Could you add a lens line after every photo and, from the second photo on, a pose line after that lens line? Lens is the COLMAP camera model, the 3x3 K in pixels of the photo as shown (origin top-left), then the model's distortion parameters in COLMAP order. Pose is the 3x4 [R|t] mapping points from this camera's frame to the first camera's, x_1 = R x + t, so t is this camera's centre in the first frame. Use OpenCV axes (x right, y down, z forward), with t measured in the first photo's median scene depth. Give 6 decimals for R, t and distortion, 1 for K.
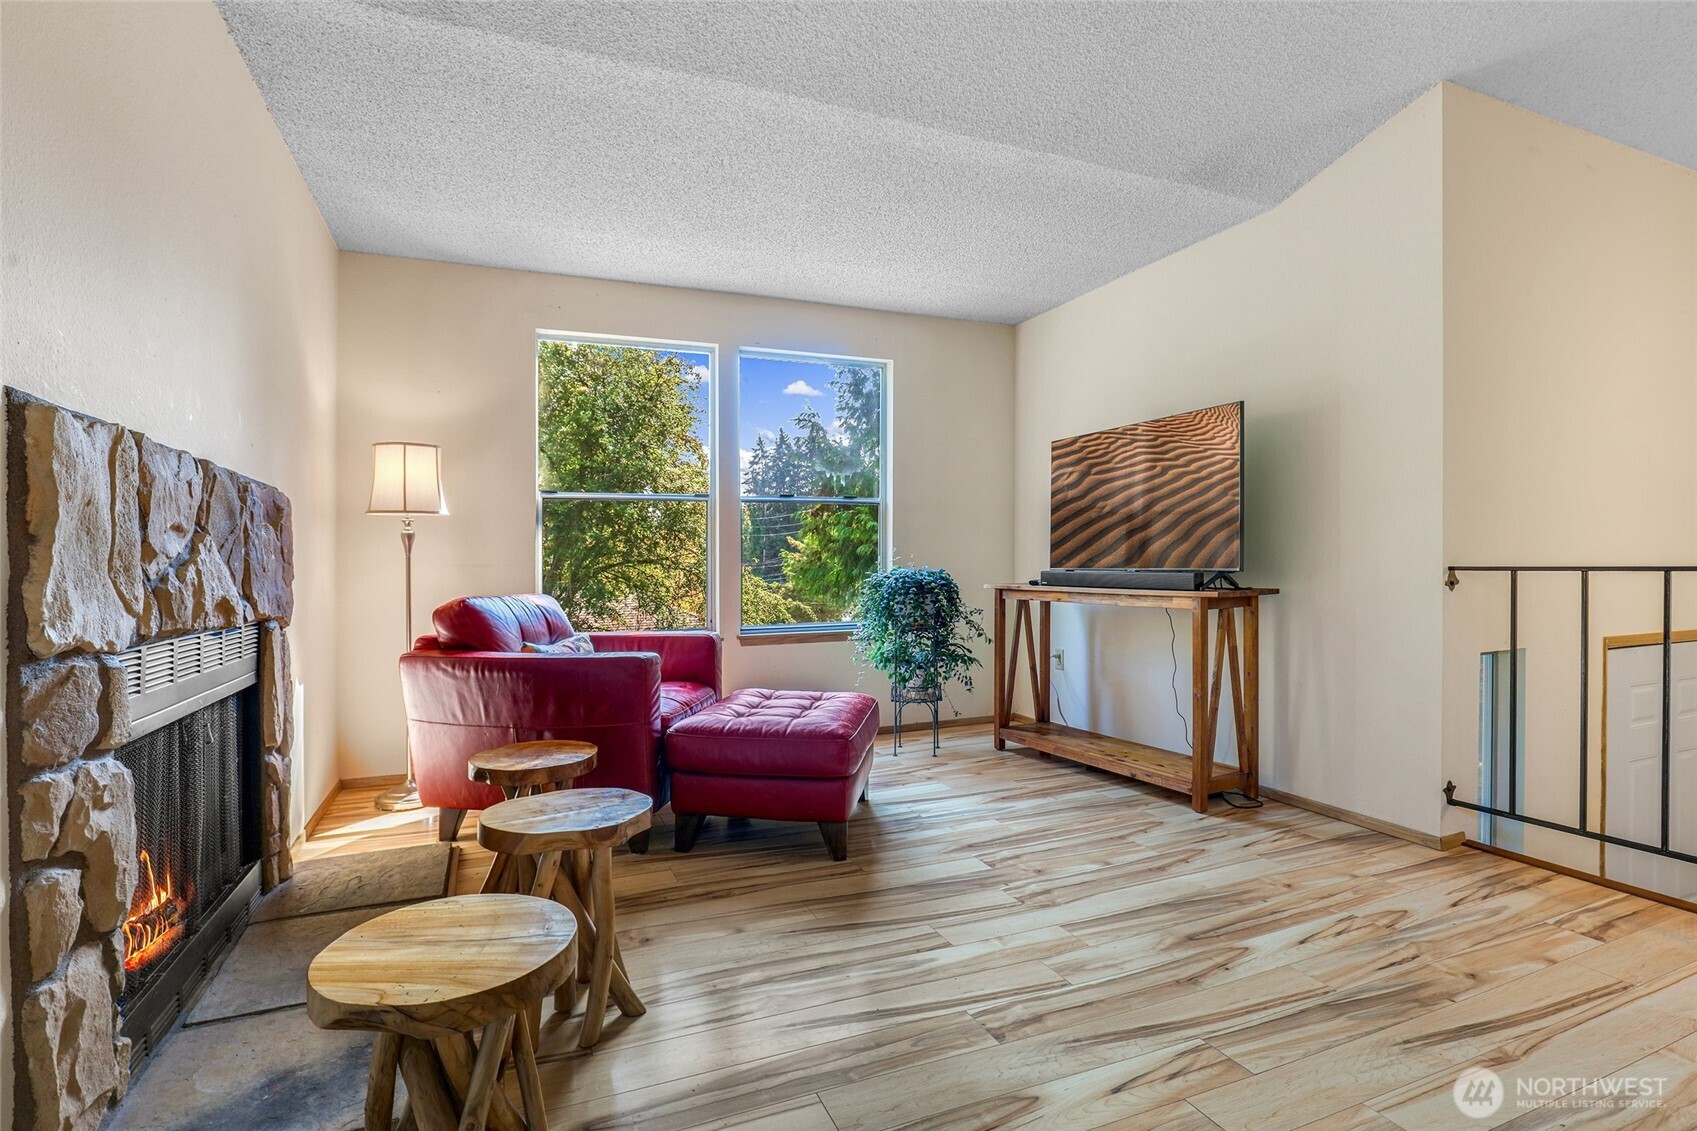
lens RADIAL K [[837.3, 0, 846.2], [0, 837.3, 565.5], [0, 0, 1]] dist [-0.000898, -0.000040]
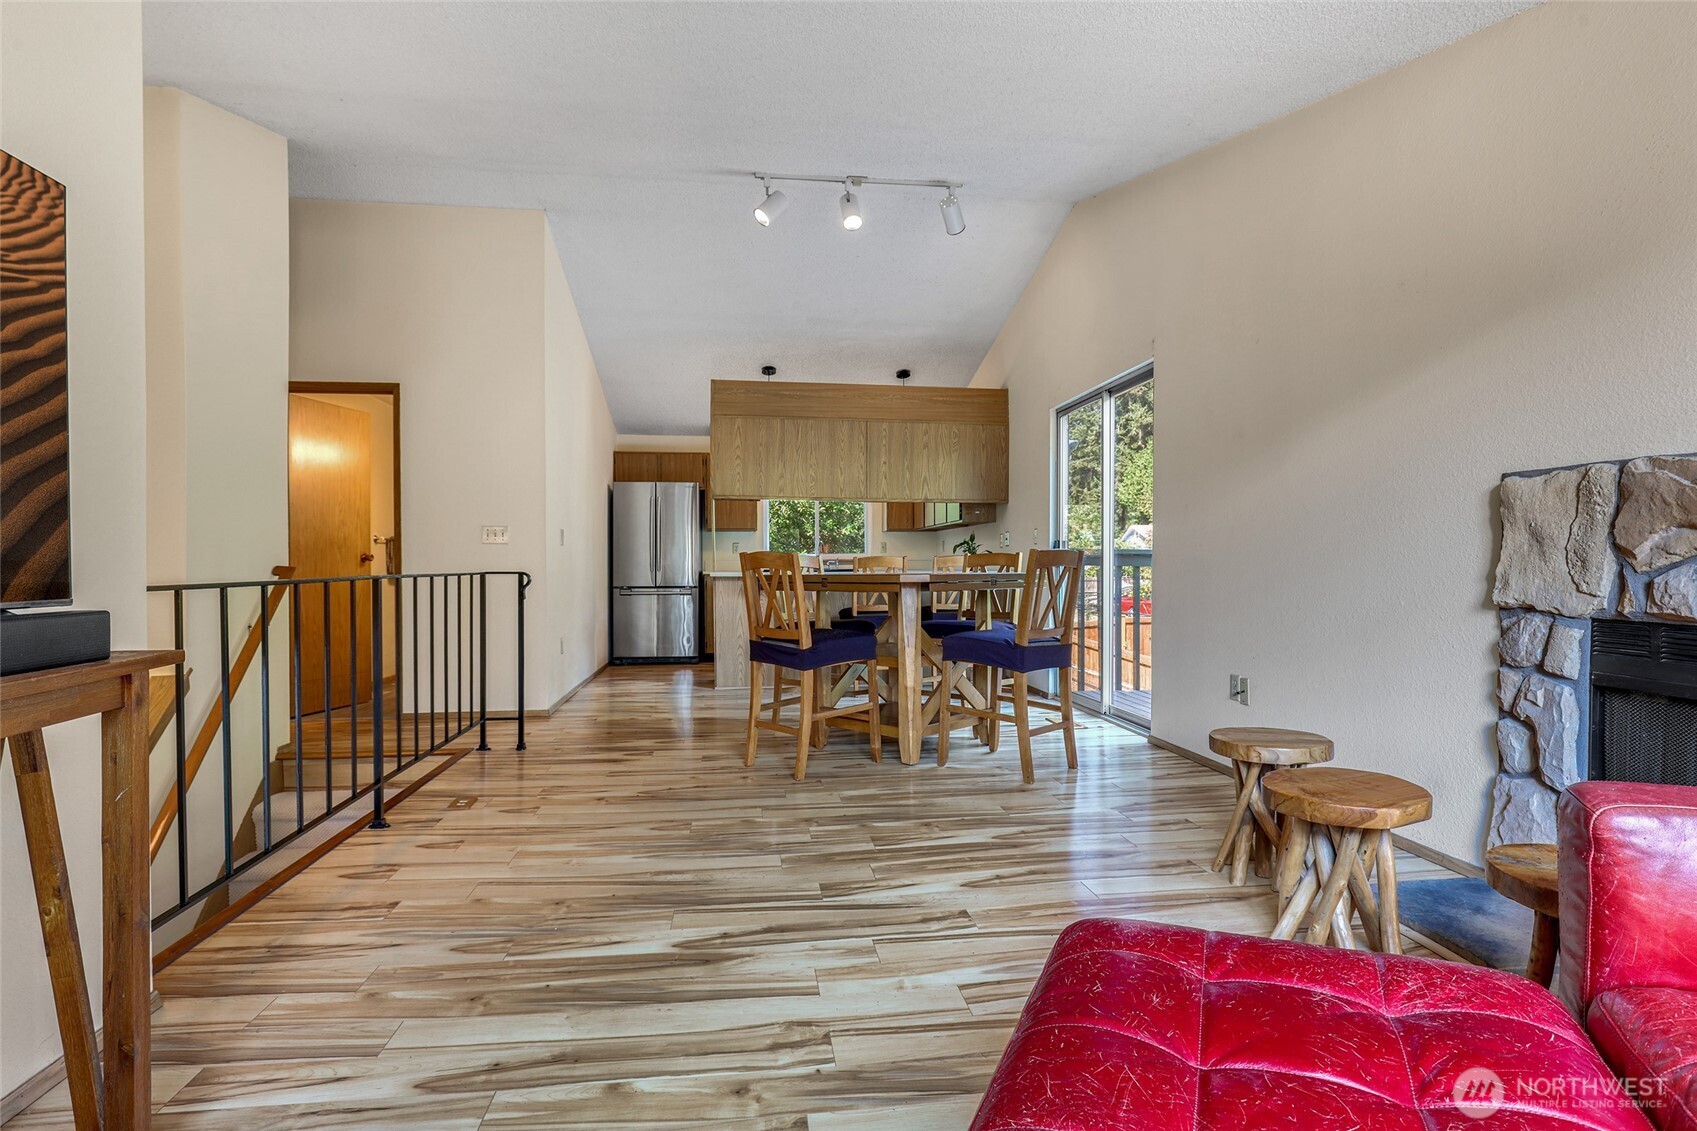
lens RADIAL K [[837.3, 0, 848.7], [0, 837.3, 567.8], [0, 0, 1]] dist [-0.000898, -0.000040]
pose [[-0.962313, 0.007455, 0.271842, -0.011169], [0.010432, 0.999900, 0.009508, -0.015502], [-0.271744, 0.011986, -0.962295, 1.827230]]
